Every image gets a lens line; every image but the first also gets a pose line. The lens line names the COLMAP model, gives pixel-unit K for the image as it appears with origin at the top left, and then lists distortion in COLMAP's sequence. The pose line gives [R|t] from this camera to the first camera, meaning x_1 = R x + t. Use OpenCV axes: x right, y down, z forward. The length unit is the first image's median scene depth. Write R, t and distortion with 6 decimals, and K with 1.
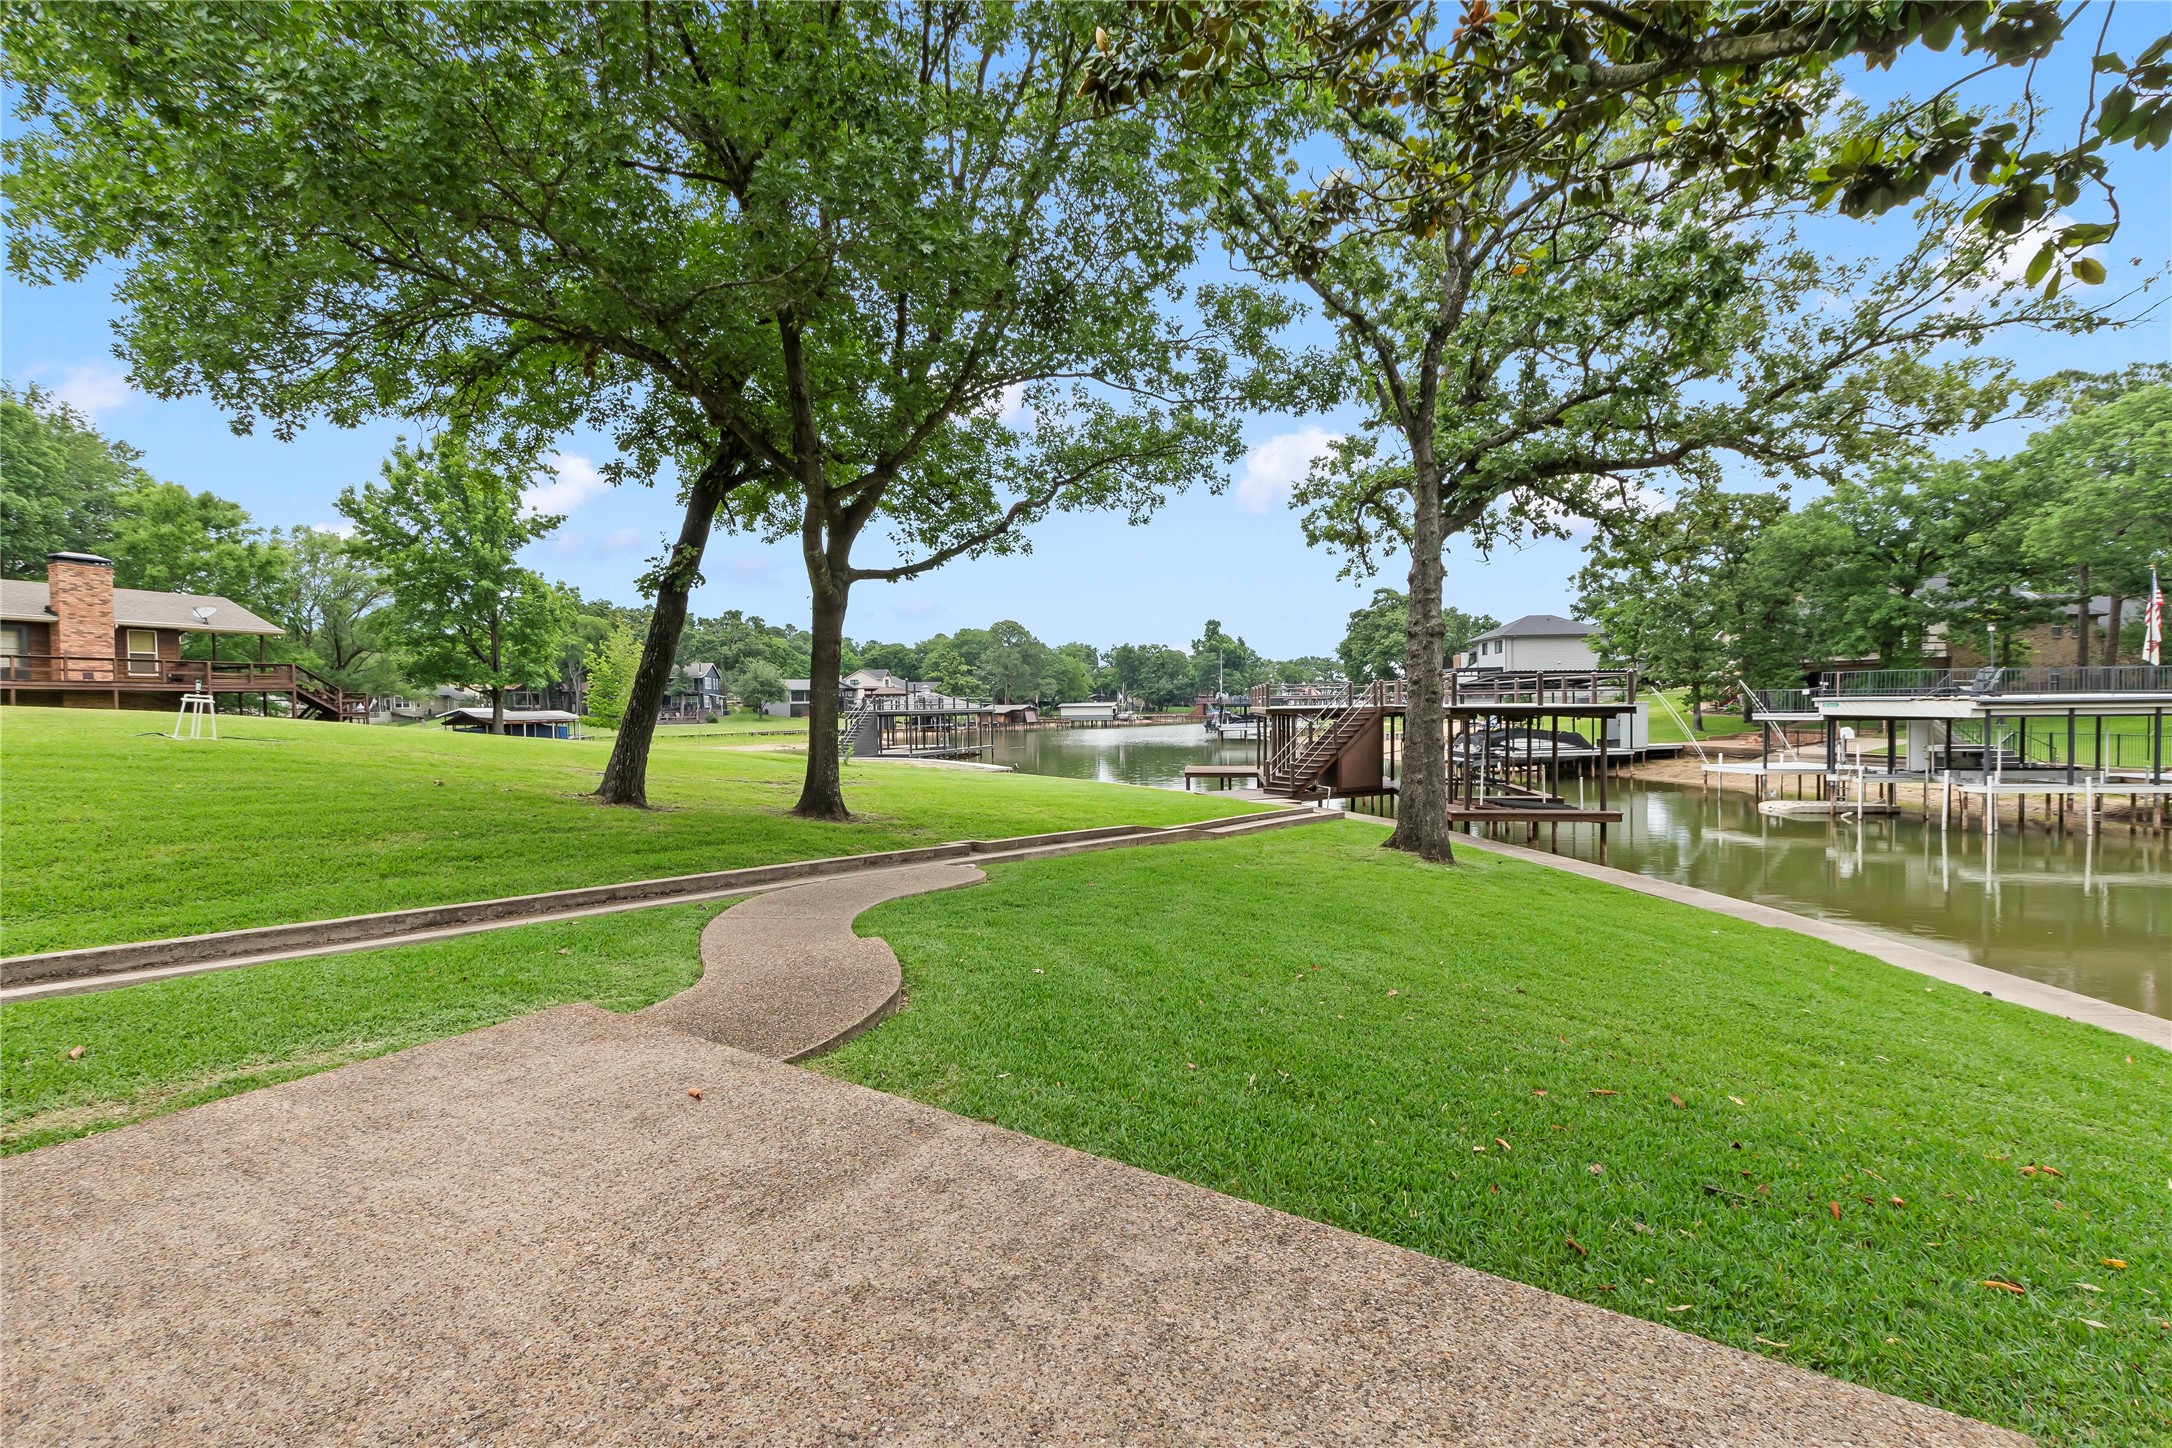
lens RADIAL K [[940.7, 0, 1082.3], [0, 940.7, 727.6], [0, 0, 1]] dist [0.005713, -0.001047]
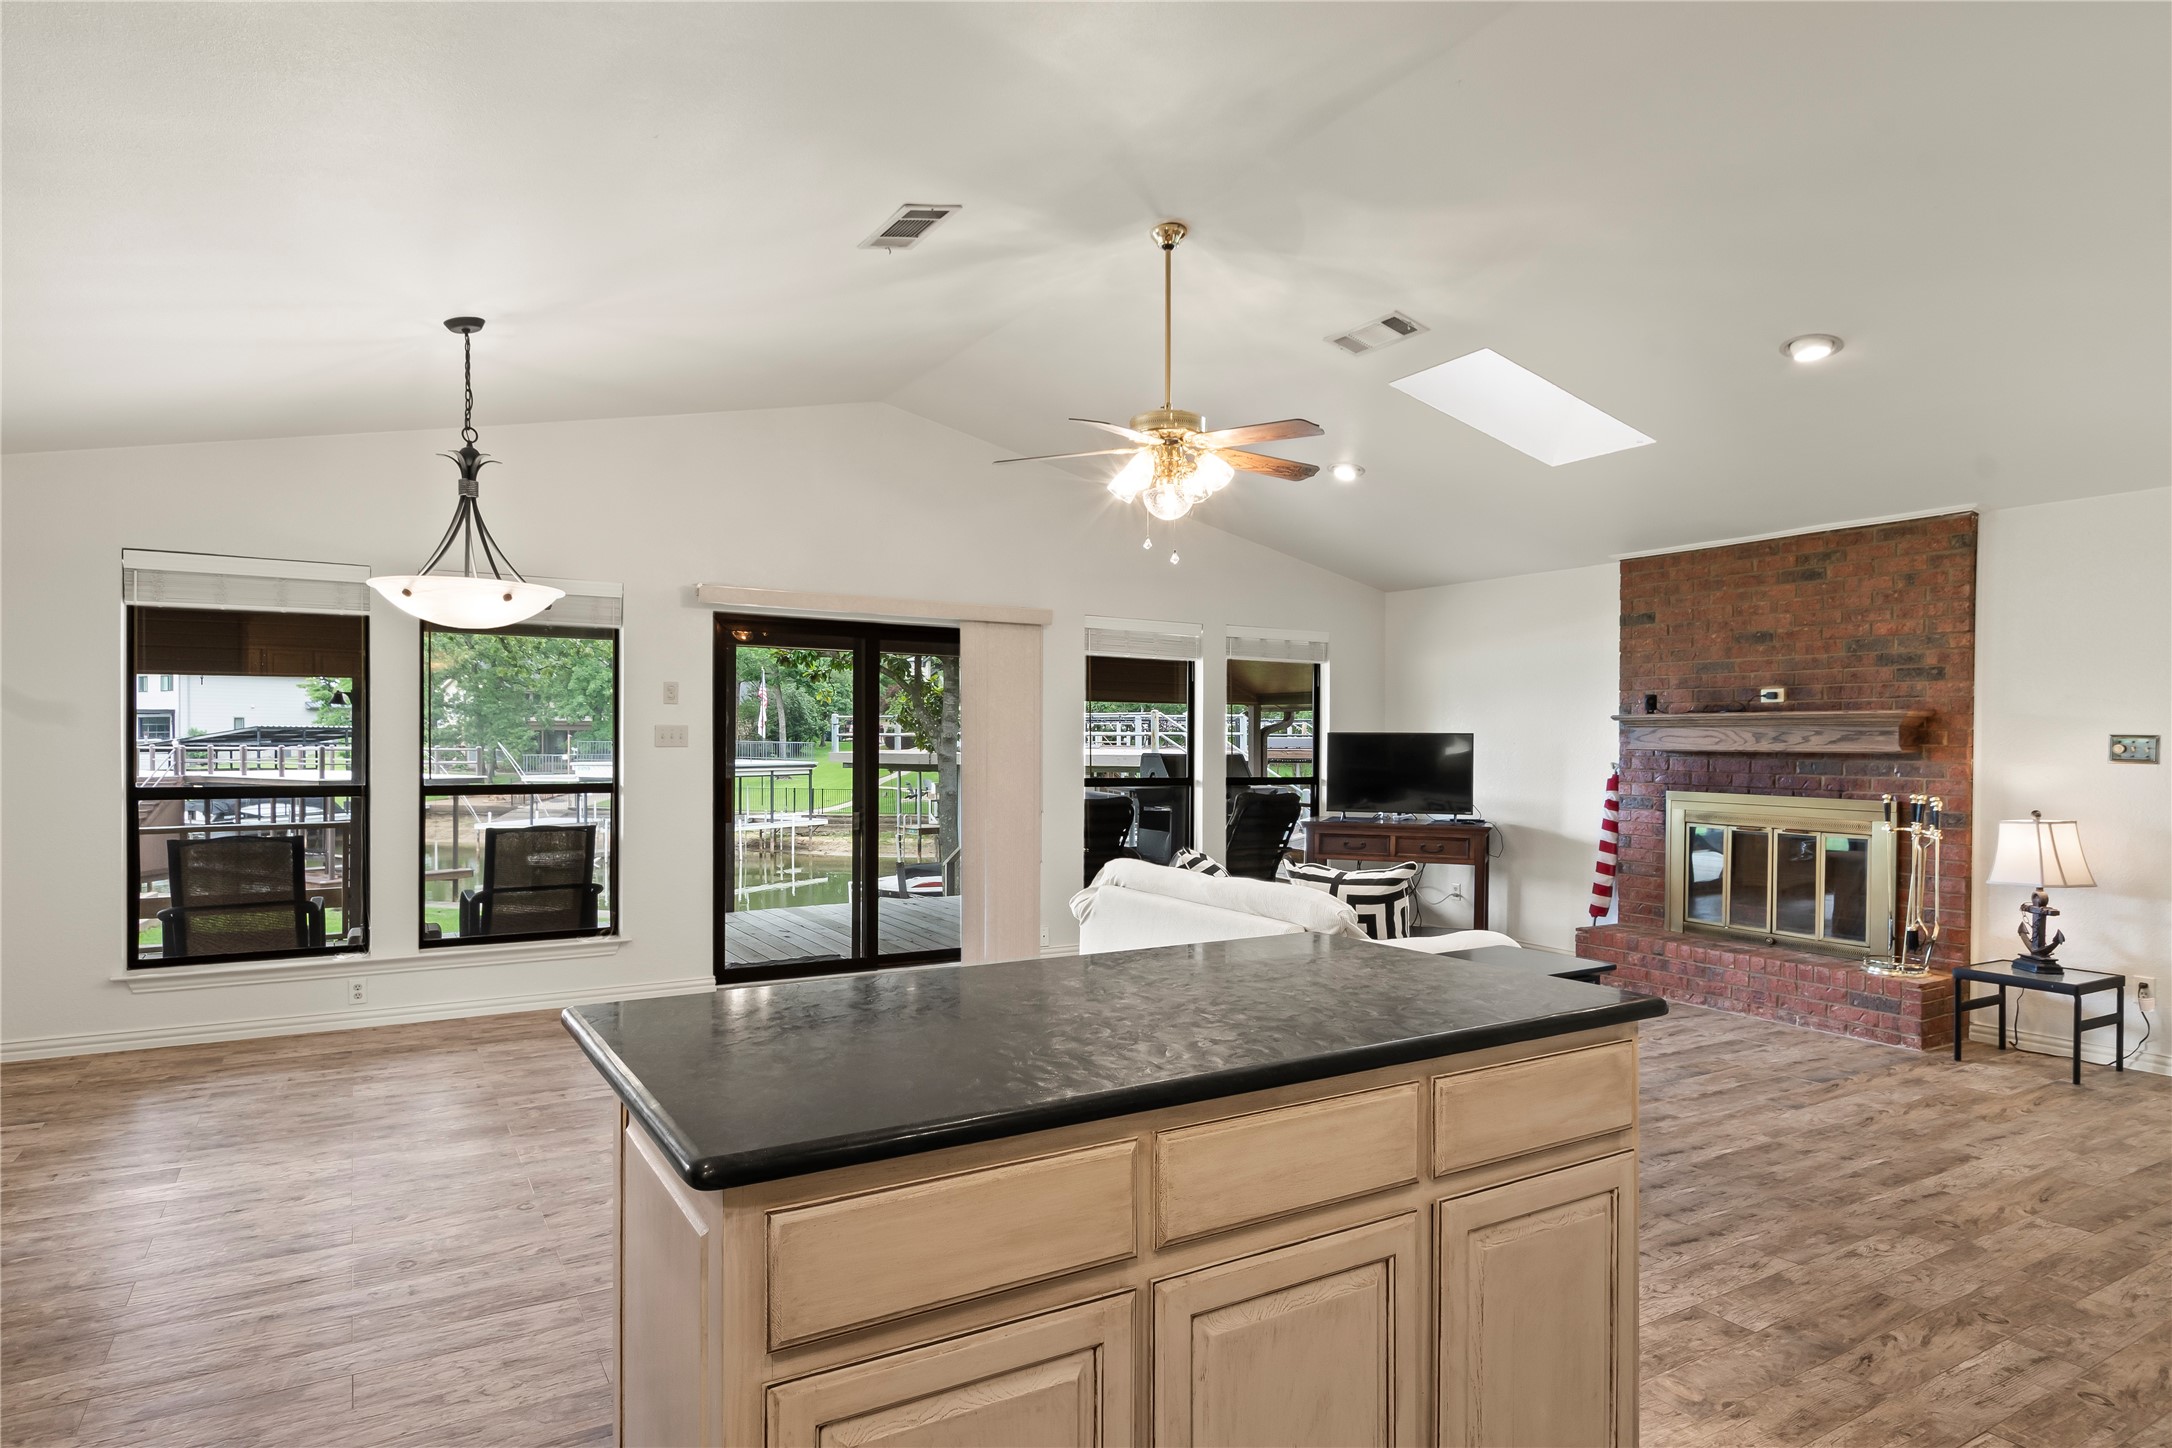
lens RADIAL K [[1204.1, 0, 1029.3], [0, 1204.1, 746.3], [0, 0, 1]] dist [0.012739, -0.006169]
pose [[0.460421, 0.010017, 0.887644, -0.200046], [0.014704, 0.999713, -0.018908, -0.009954], [-0.887579, 0.021758, 0.460141, -0.130148]]
